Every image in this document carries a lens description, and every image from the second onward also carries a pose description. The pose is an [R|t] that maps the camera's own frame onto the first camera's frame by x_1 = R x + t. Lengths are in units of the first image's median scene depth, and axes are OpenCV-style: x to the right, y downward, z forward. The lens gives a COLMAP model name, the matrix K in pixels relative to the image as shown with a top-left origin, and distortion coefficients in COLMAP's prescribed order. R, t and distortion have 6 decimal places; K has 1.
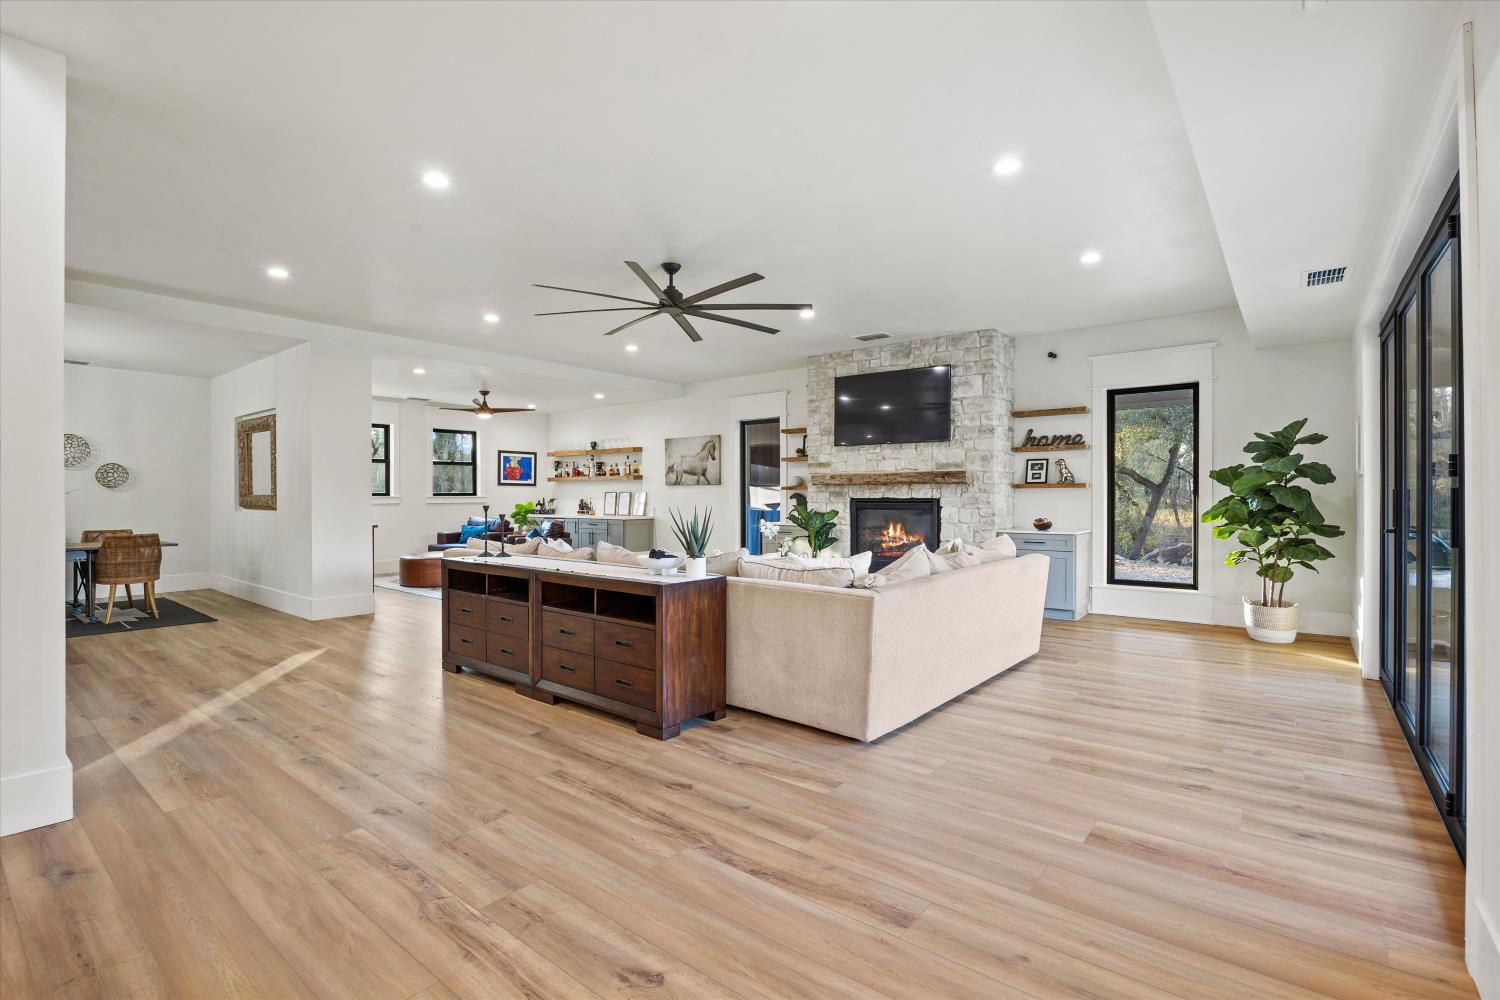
lens RADIAL K [[694.6, 0, 743.8], [0, 694.6, 495.2], [0, 0, 1]] dist [-0.009049, 0.000179]
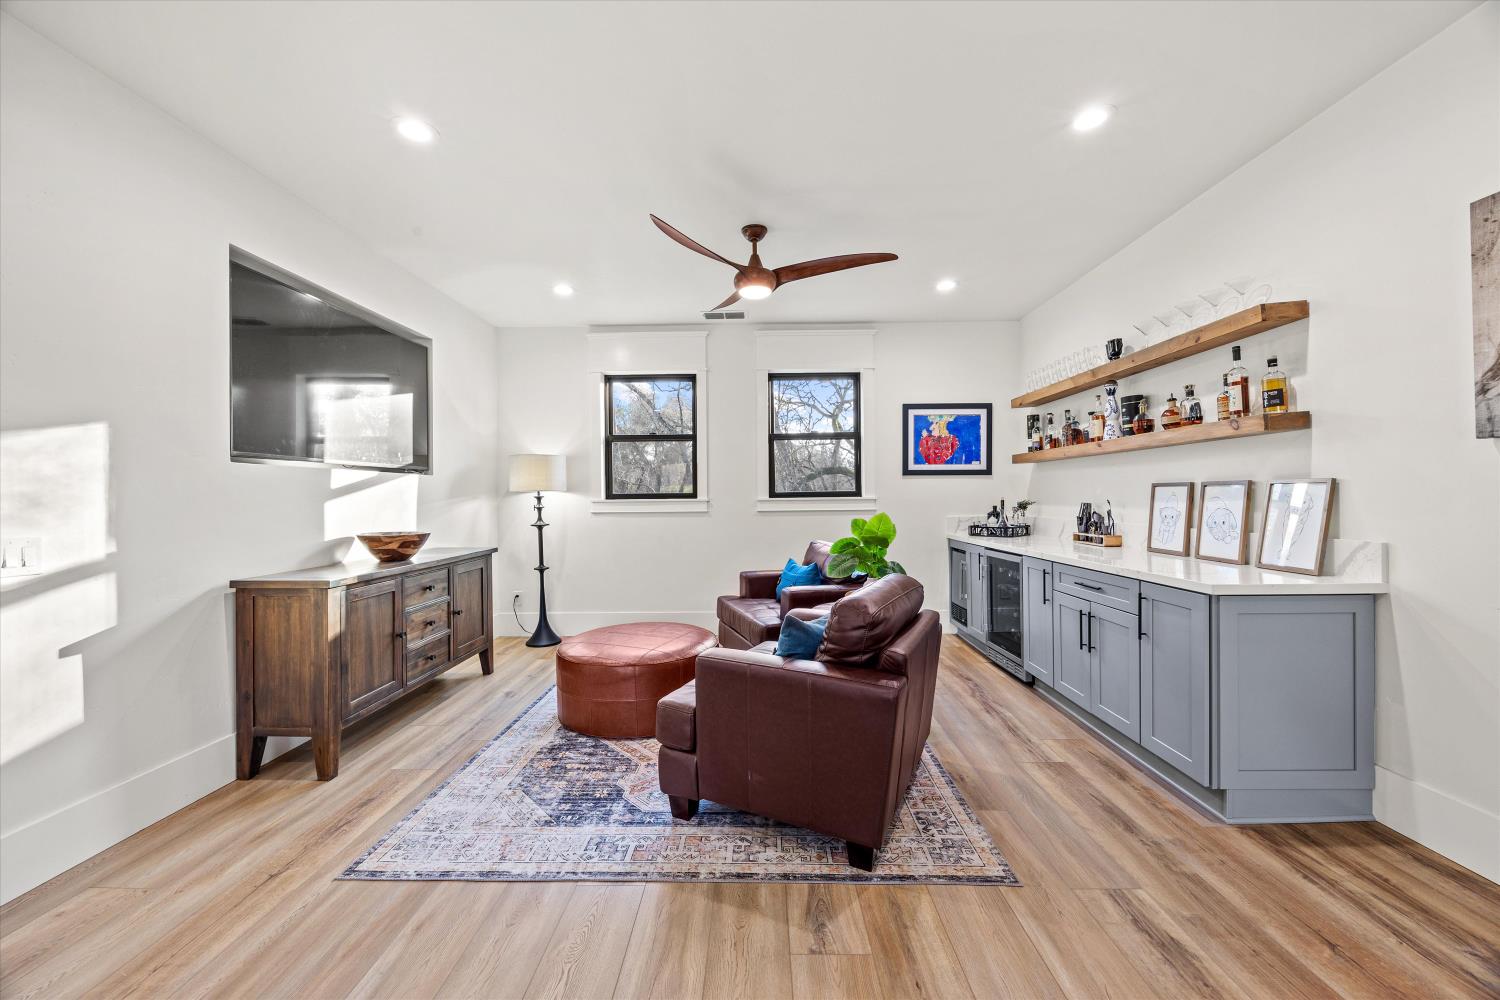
lens RADIAL K [[567.7, 0, 742.4], [0, 567.7, 501.5], [0, 0, 1]] dist [-0.014680, -0.000711]
pose [[0.612573, 0.001254, -0.790413, -0.102328], [0.009755, 0.999911, 0.009147, -0.000236], [0.790354, -0.013314, 0.612506, 0.650167]]
